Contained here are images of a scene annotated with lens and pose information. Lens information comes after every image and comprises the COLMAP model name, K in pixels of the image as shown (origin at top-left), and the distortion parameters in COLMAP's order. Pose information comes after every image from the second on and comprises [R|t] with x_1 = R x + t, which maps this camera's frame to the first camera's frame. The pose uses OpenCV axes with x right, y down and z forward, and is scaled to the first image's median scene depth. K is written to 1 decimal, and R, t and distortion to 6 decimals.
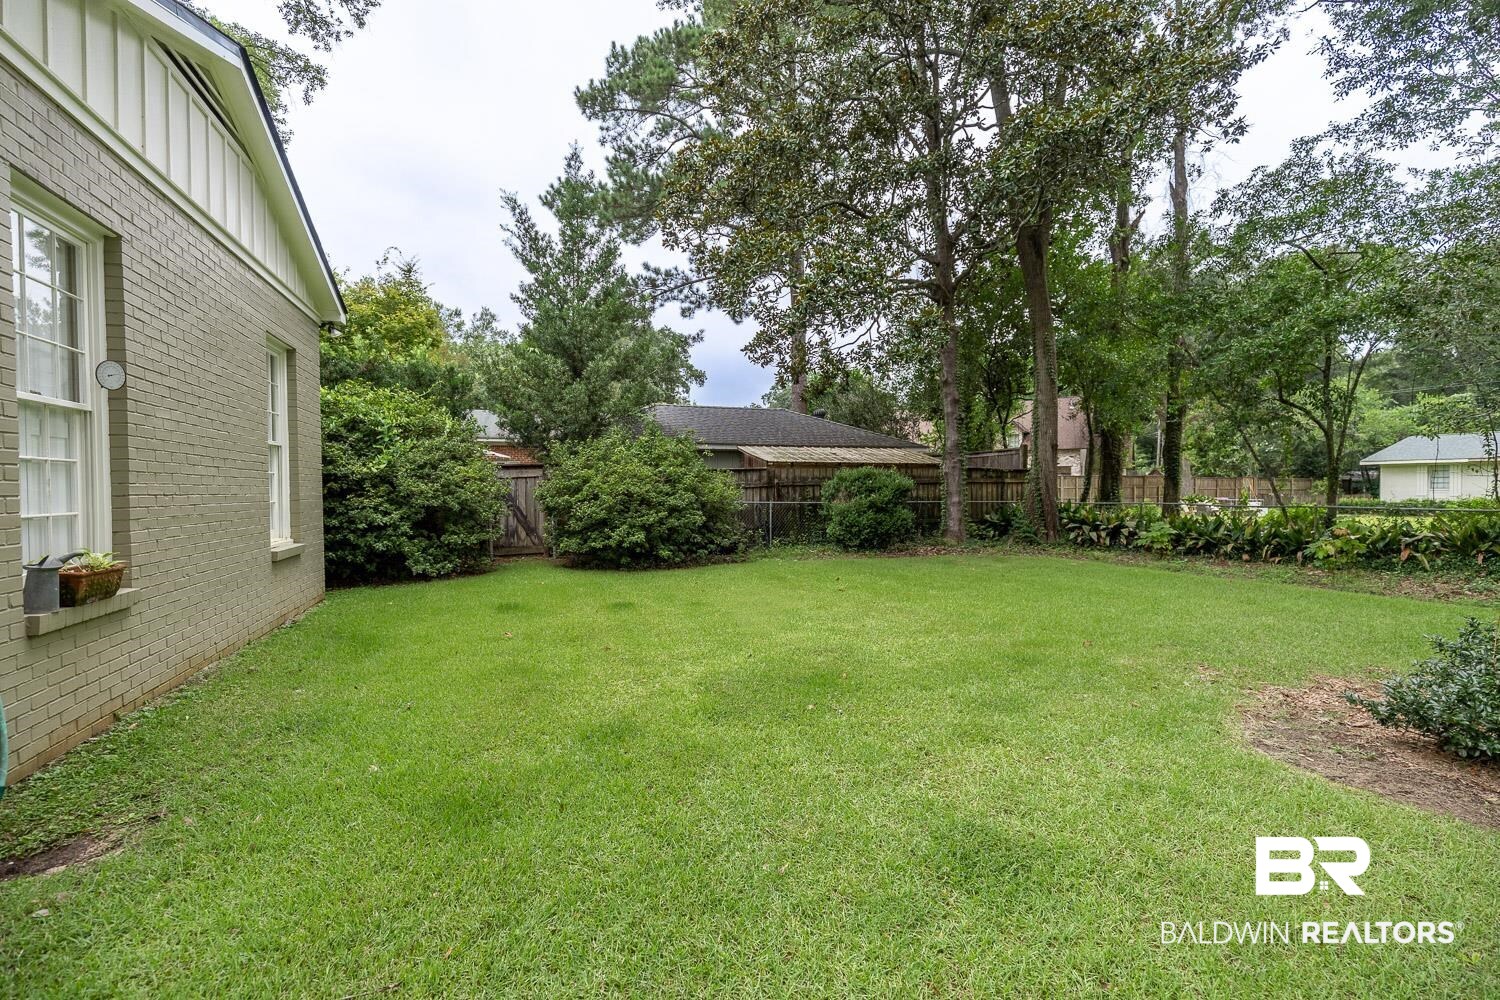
lens RADIAL K [[672.1, 0, 748.5], [0, 672.1, 500.5], [0, 0, 1]] dist [0.005819, -0.000579]
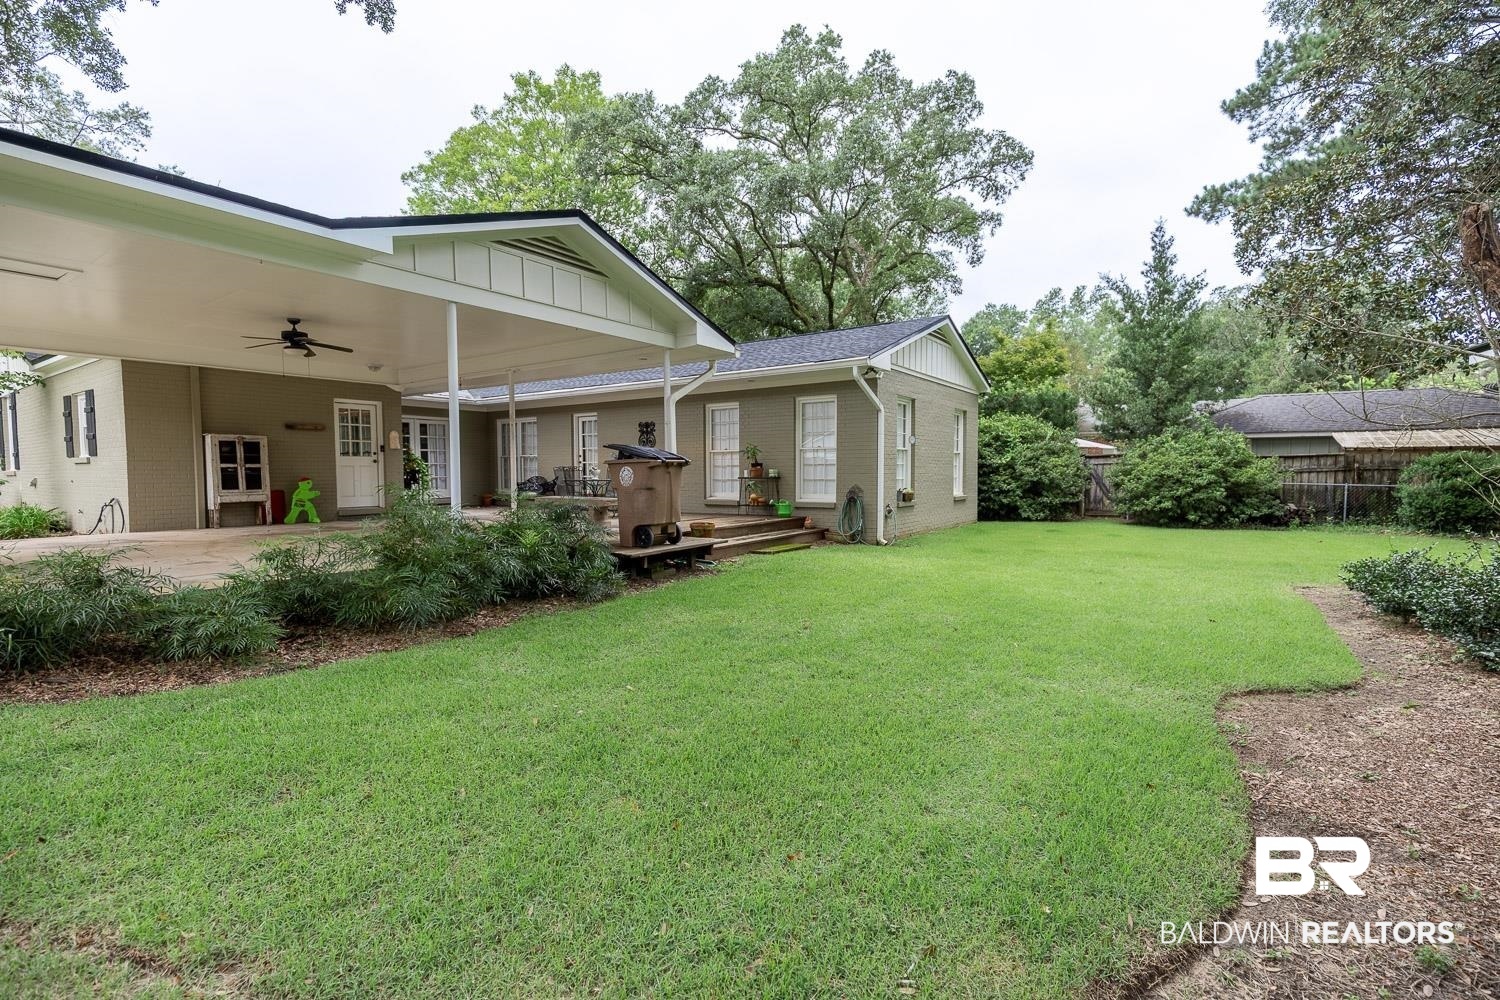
lens RADIAL K [[672.1, 0, 749.4], [0, 672.1, 504.8], [0, 0, 1]] dist [0.005819, -0.000579]
pose [[0.580598, 0.045360, -0.812926, 0.483303], [-0.016875, 0.998903, 0.043685, 0.005487], [0.814016, -0.011645, 0.580726, -0.585011]]
